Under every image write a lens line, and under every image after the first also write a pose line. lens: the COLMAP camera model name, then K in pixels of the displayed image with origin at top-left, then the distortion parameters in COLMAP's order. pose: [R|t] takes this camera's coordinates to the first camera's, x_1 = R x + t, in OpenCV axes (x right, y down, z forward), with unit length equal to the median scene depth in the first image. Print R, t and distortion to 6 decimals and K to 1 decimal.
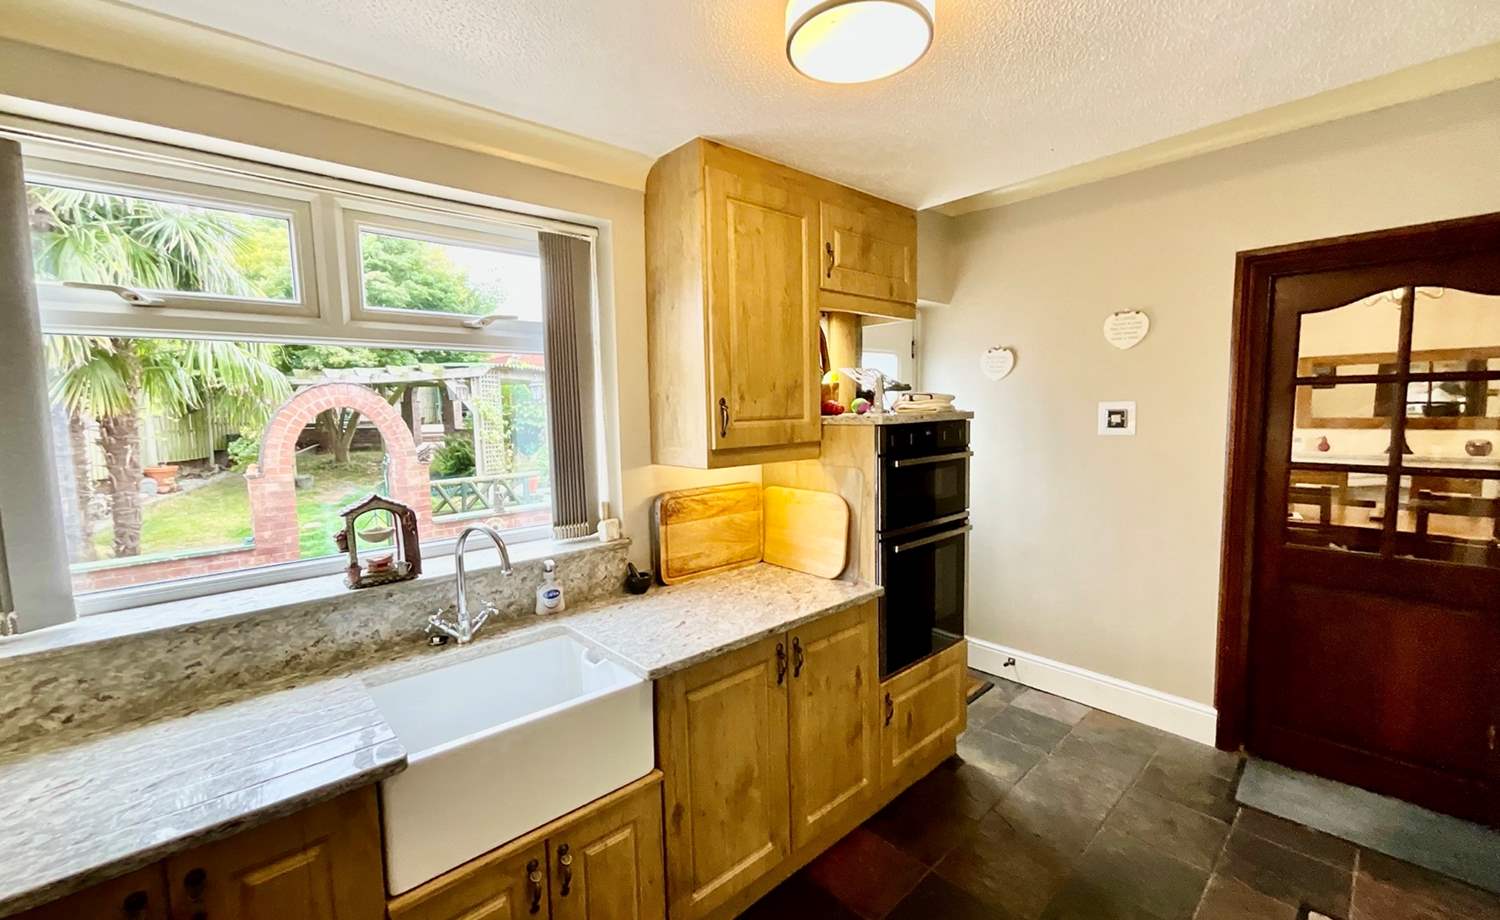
lens RADIAL K [[606.9, 0, 743.4], [0, 606.9, 467.9], [0, 0, 1]] dist [-0.002158, -0.000321]
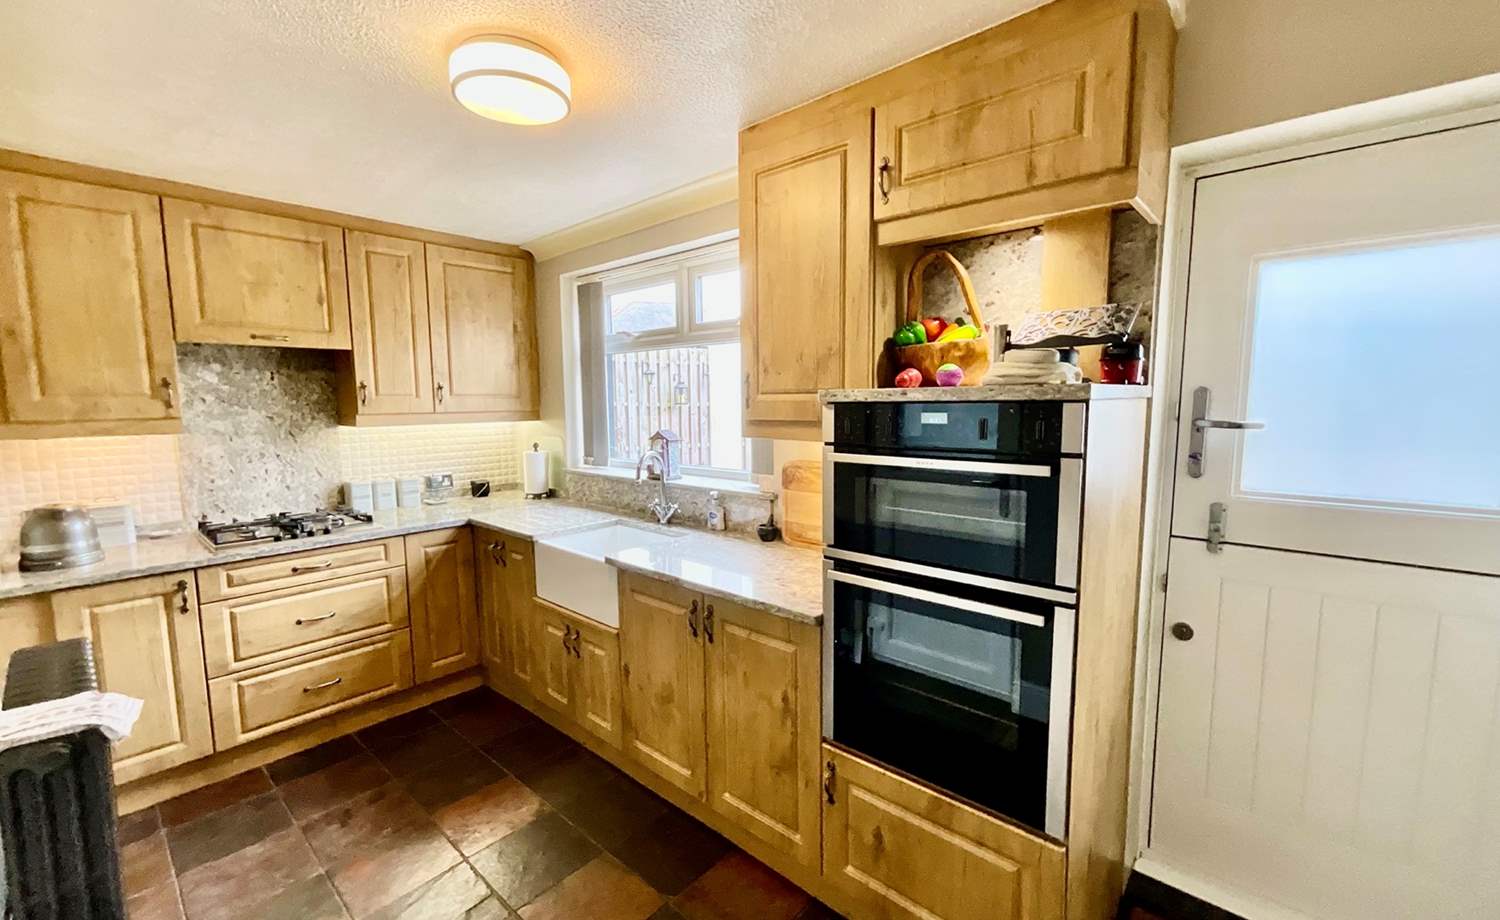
lens RADIAL K [[606.9, 0, 749.2], [0, 606.9, 461.7], [0, 0, 1]] dist [-0.002158, -0.000321]
pose [[0.118198, 0.129338, -0.984531, 1.014499], [-0.086129, 0.989080, 0.119596, -0.085603], [0.989248, 0.070661, 0.128047, 0.861921]]
